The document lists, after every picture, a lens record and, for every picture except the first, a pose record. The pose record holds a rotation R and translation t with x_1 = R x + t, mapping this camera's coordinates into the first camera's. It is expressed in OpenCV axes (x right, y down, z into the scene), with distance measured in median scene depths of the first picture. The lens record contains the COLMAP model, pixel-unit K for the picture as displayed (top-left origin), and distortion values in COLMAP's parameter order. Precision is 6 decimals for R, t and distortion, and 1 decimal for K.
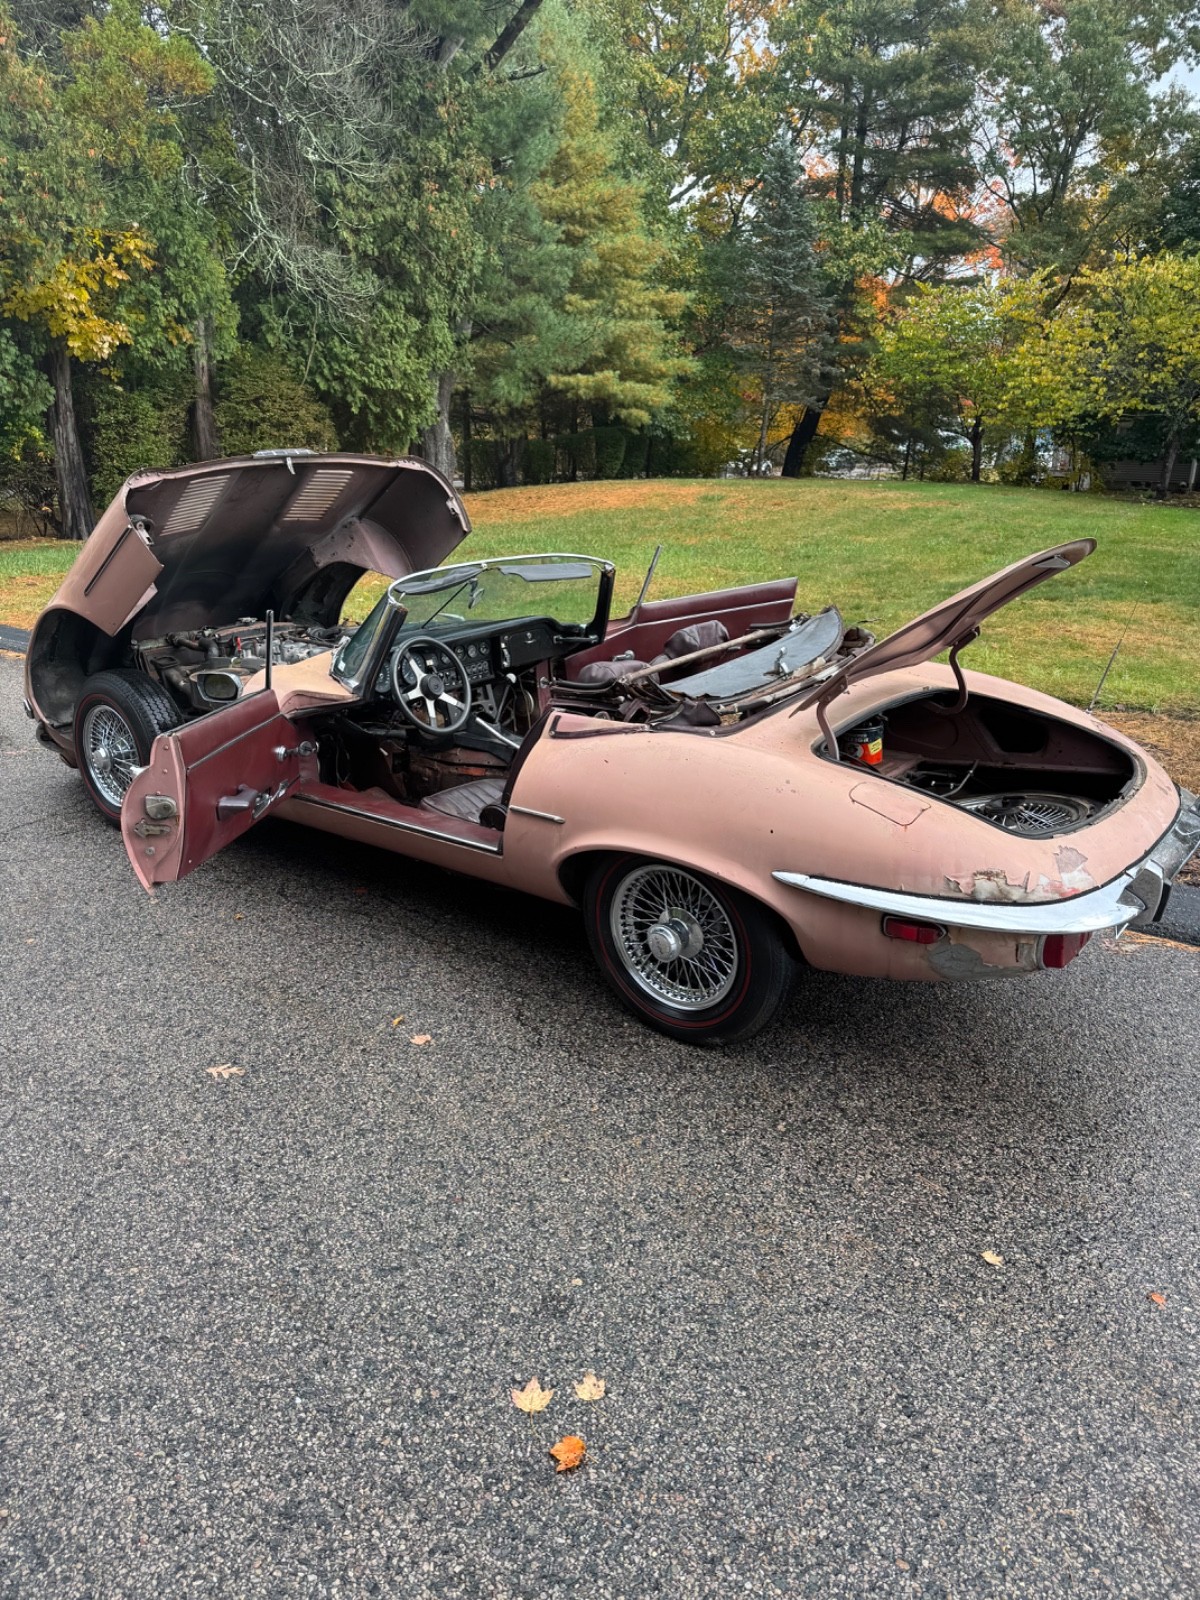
lens RADIAL K [[1122.6, 0, 591.3], [0, 1122.6, 813.6], [0, 0, 1]] dist [0.034622, -0.044773]
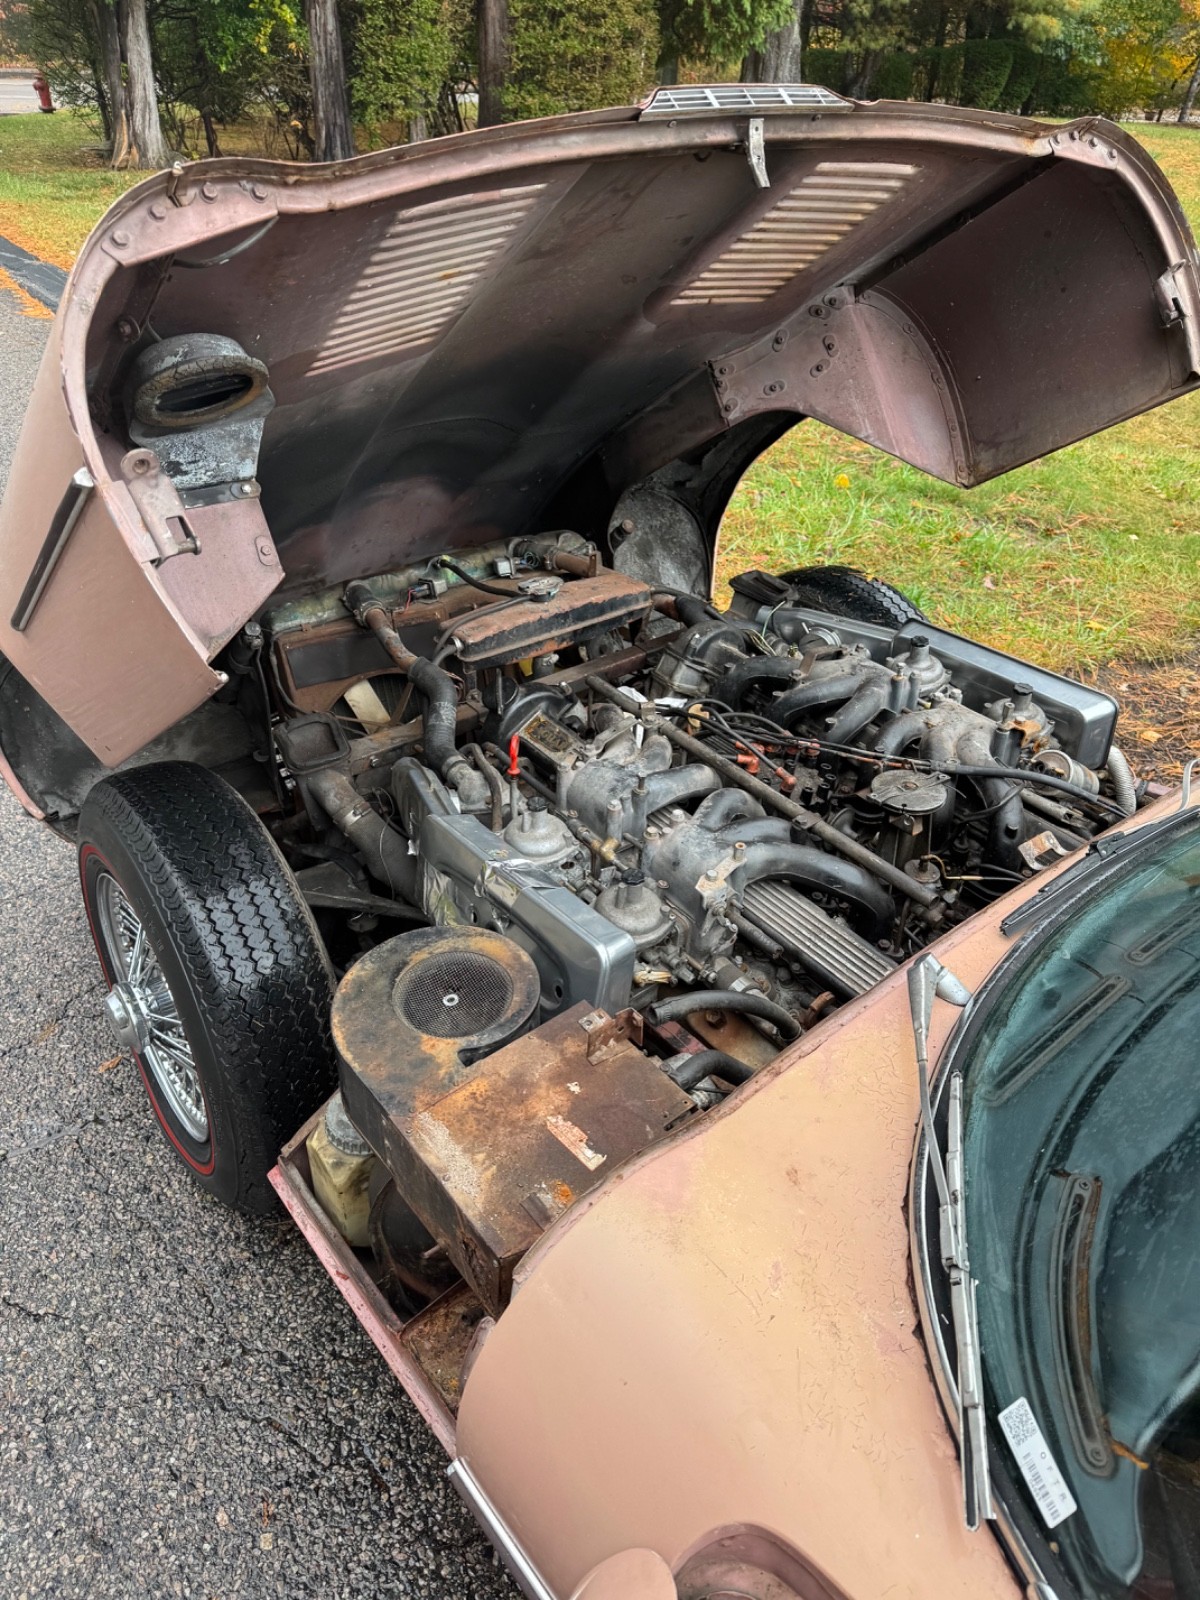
lens RADIAL K [[1122.6, 0, 590.0], [0, 1122.6, 784.8], [0, 0, 1]] dist [0.034622, -0.044773]
pose [[0.969422, 0.166928, -0.179875, -0.056146], [-0.115373, 0.956963, 0.266291, -0.055684], [0.216586, -0.237396, 0.946960, 0.168282]]
